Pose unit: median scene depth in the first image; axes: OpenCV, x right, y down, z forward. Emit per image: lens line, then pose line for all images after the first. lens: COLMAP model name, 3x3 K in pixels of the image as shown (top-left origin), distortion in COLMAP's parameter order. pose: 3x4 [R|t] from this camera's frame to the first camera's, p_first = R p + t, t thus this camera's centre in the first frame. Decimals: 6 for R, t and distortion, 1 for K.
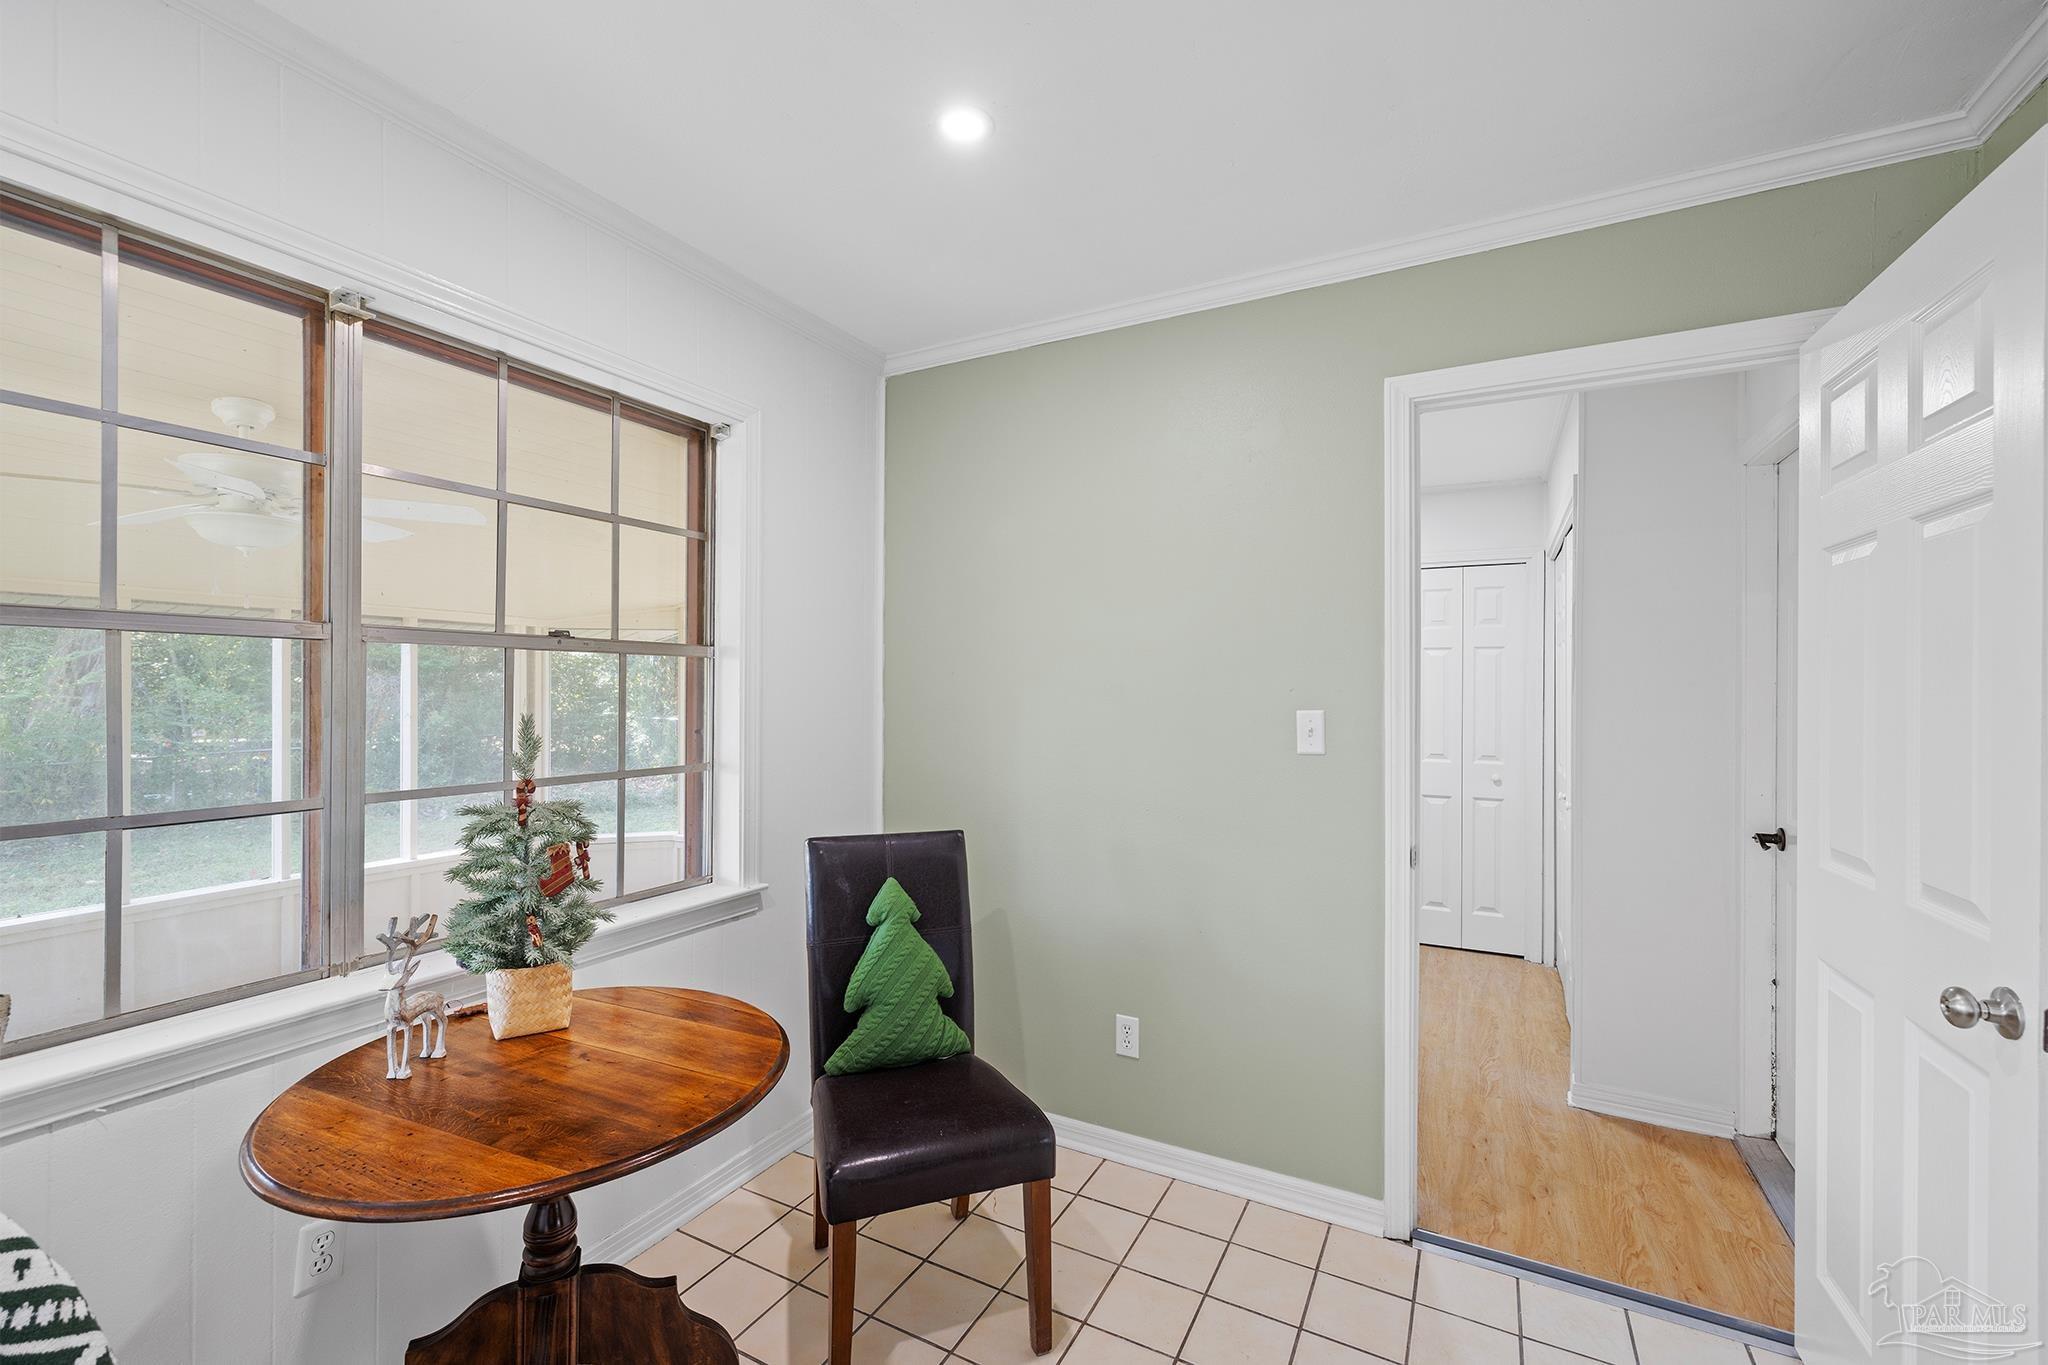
lens RADIAL K [[862.6, 0, 1030.4], [0, 862.6, 686.0], [0, 0, 1]] dist [0.002294, 0.000280]
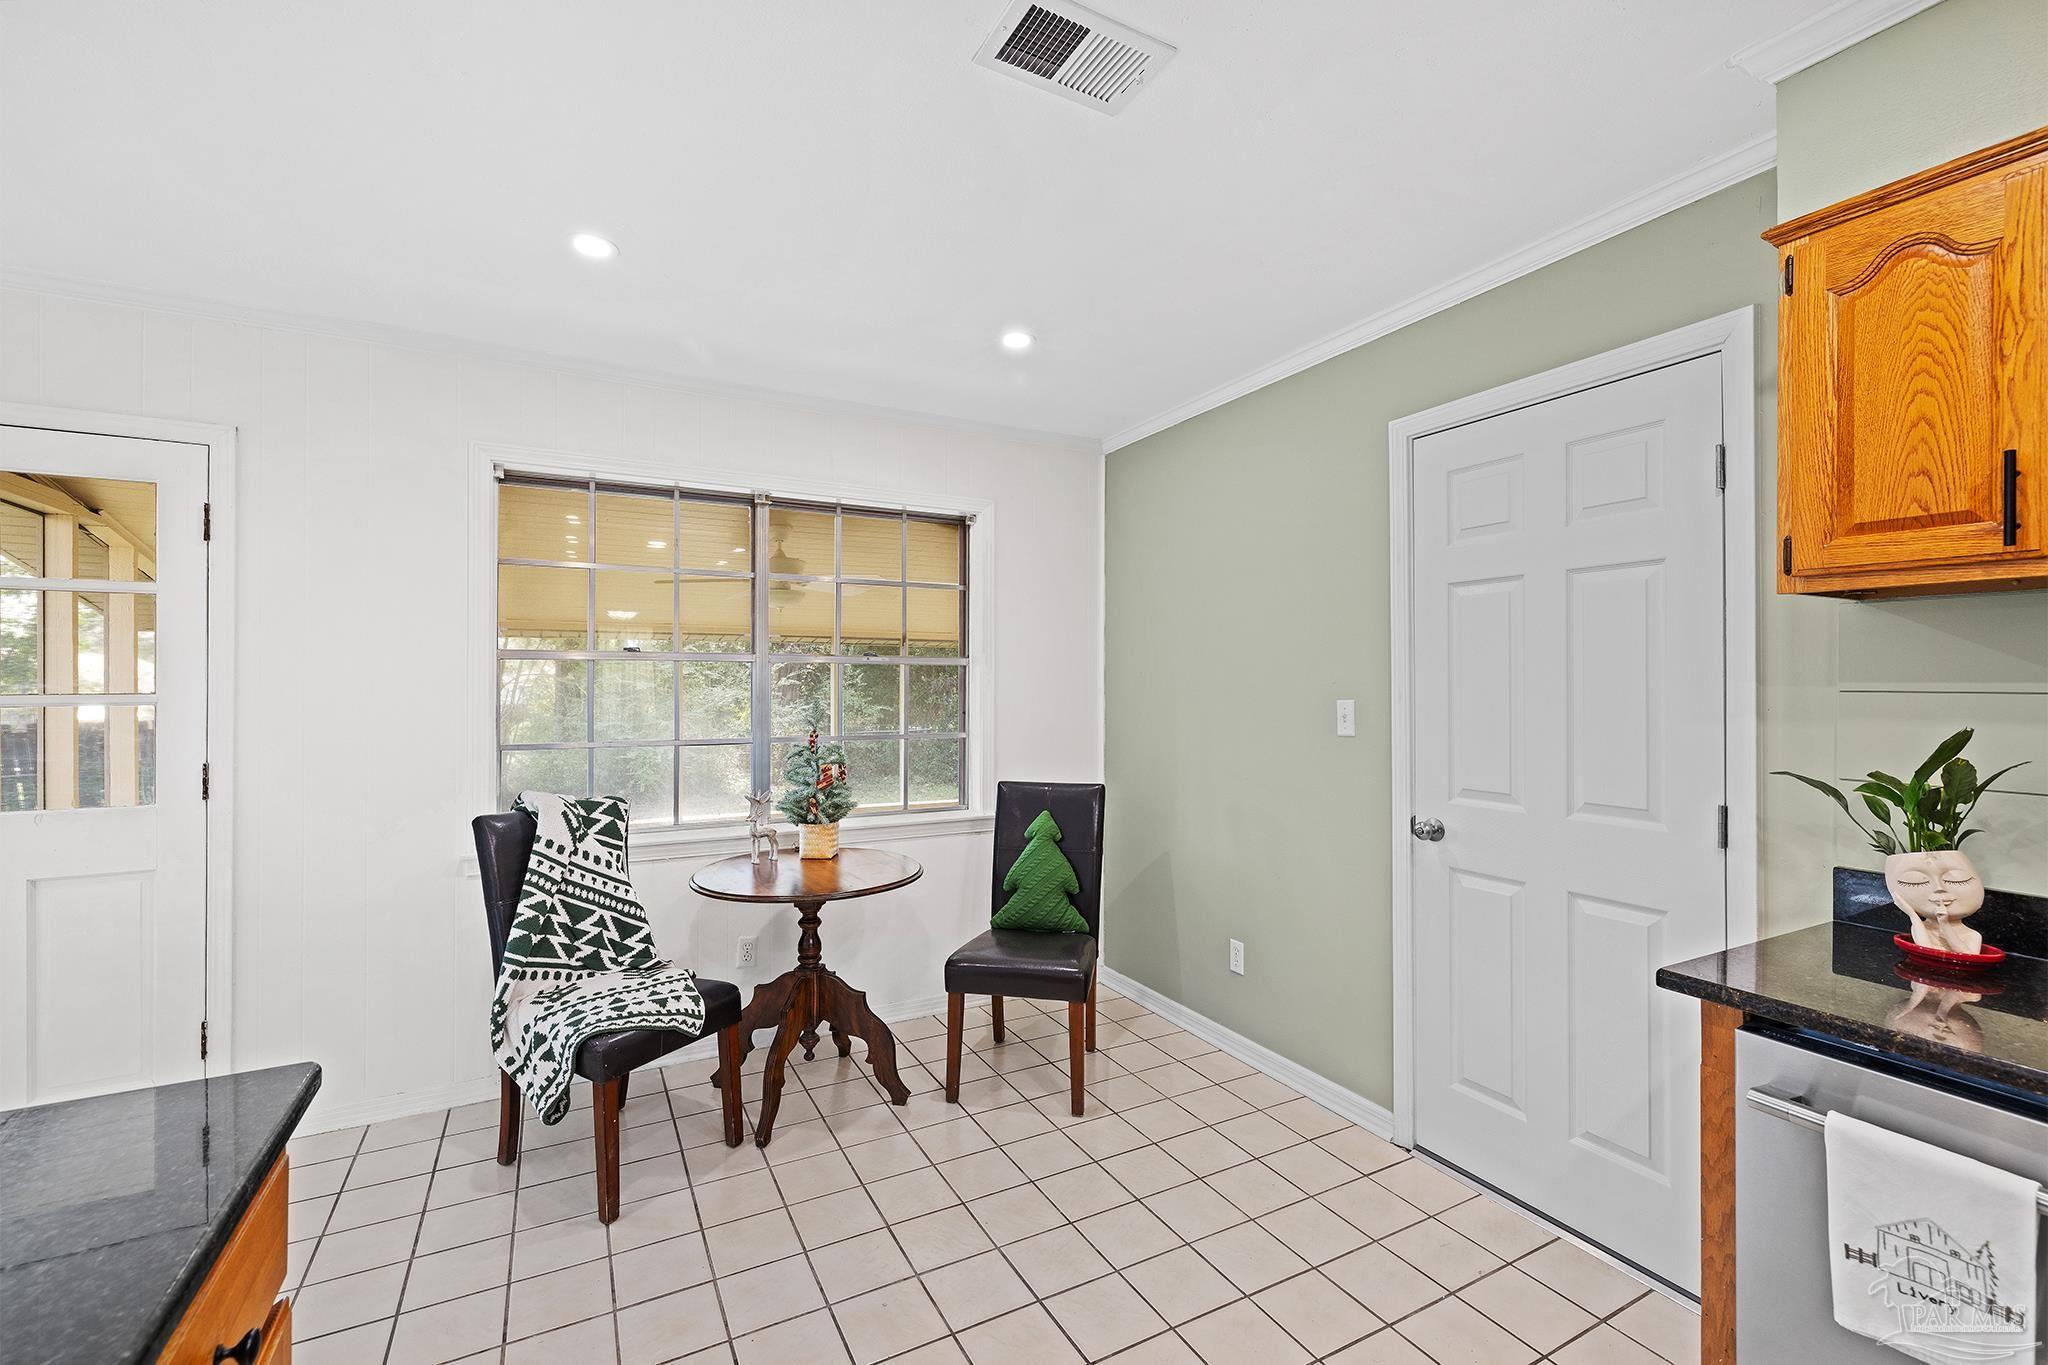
lens RADIAL K [[862.6, 0, 1024.8], [0, 862.6, 681.0], [0, 0, 1]] dist [0.002294, 0.000280]
pose [[0.831932, -0.007761, -0.554824, 0.647000], [0.005192, 0.999967, -0.006203, 0.006533], [0.554854, 0.002280, 0.831945, -0.269000]]
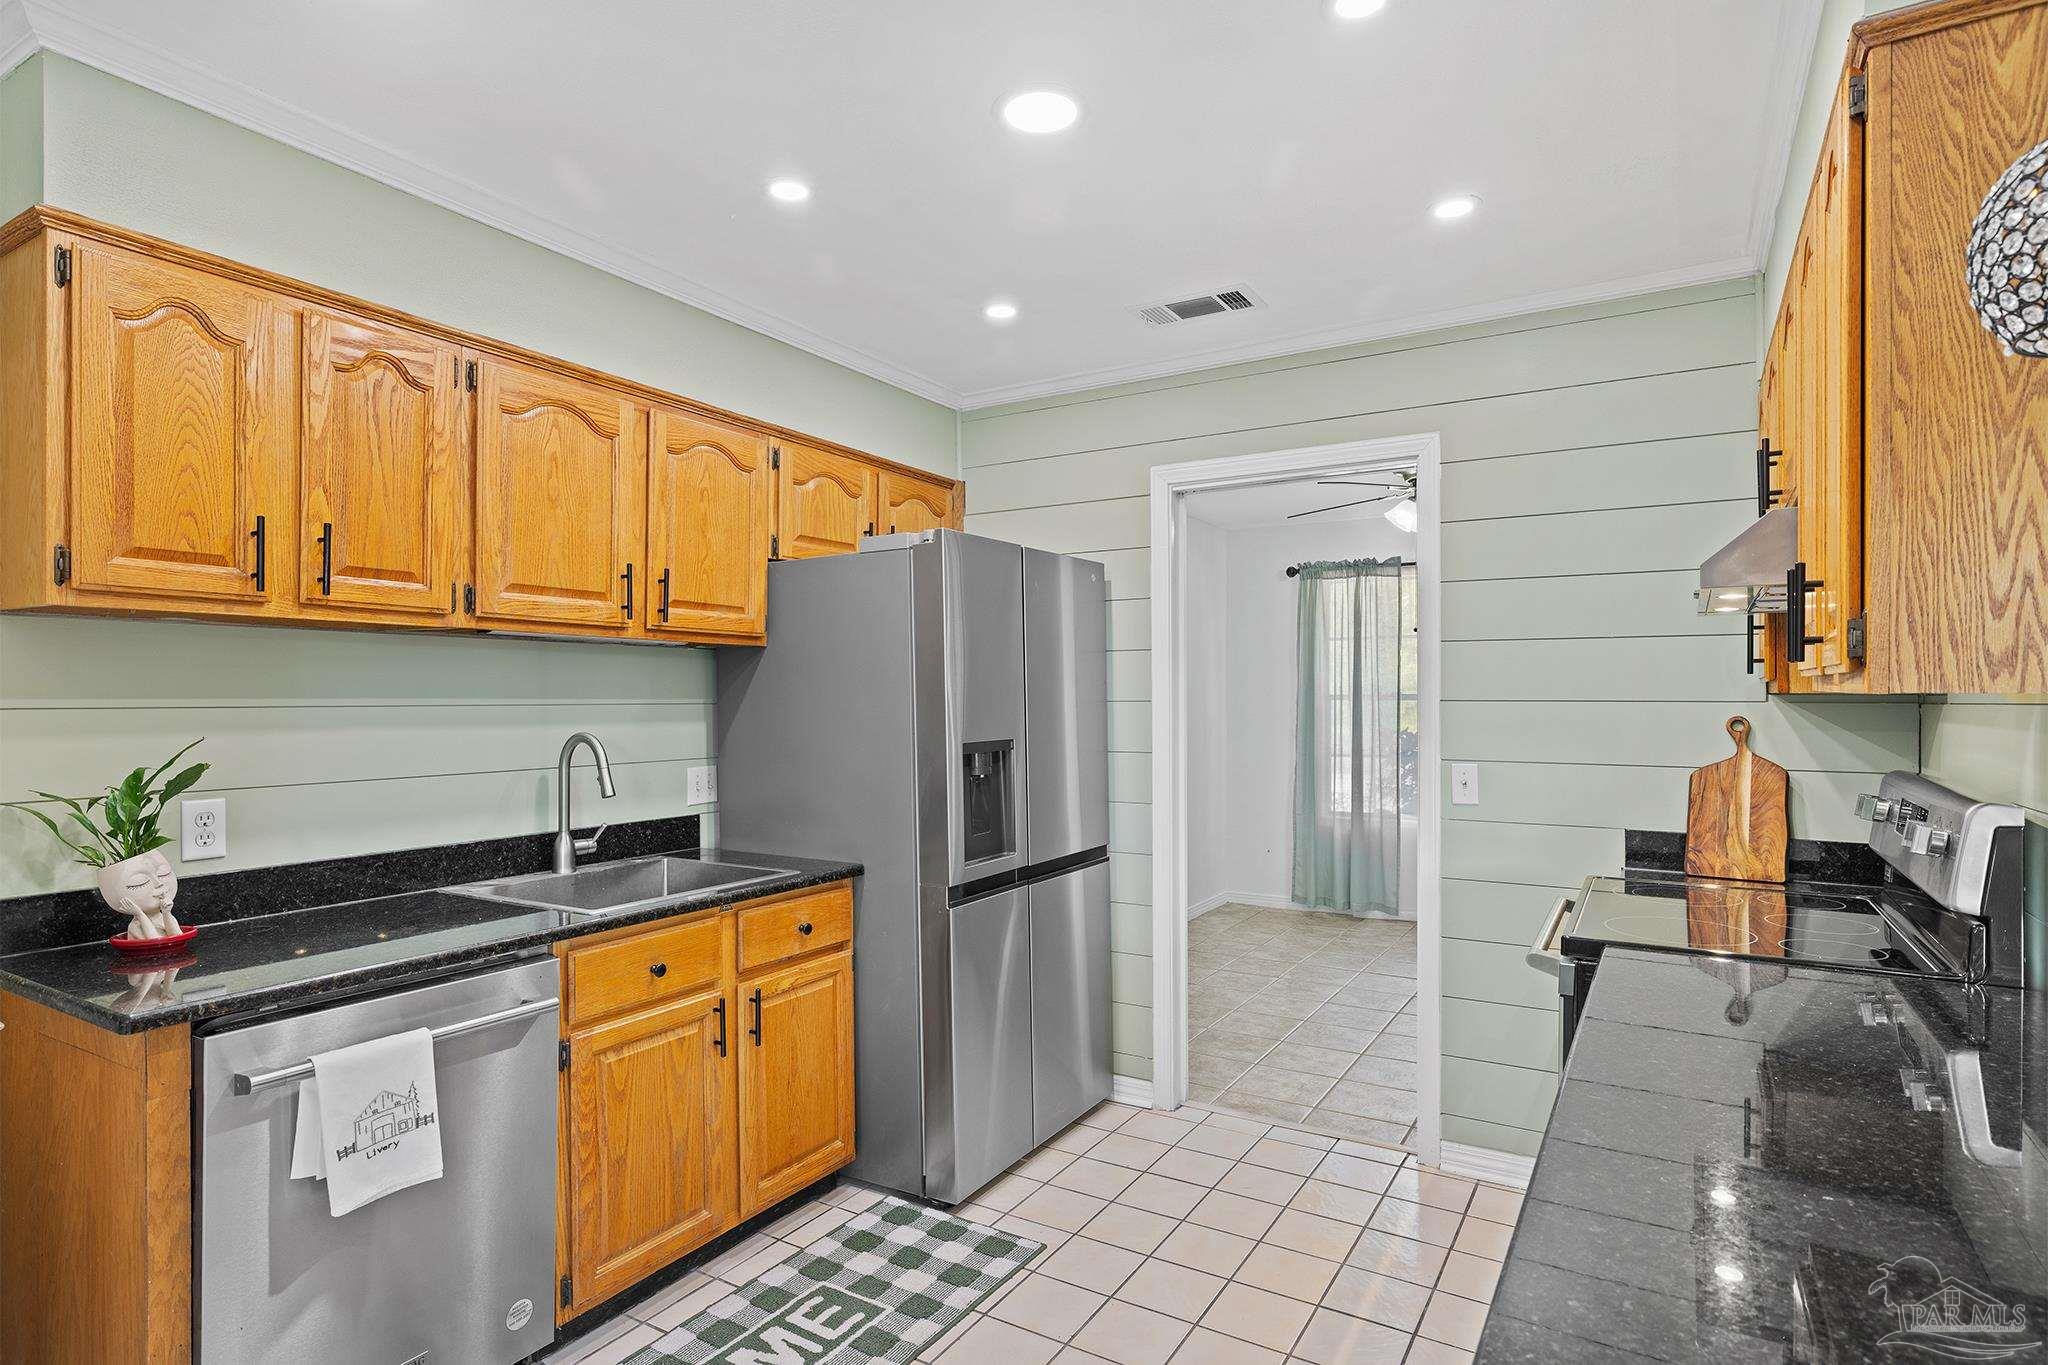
lens RADIAL K [[1059.3, 0, 1011.2], [0, 1059.3, 700.9], [0, 0, 1]] dist [-0.000960, 0.001854]
pose [[0.068420, -0.017934, 0.997495, 0.028833], [0.000269, 0.999839, 0.017958, -0.006793], [-0.997657, -0.000960, 0.068414, -0.122861]]
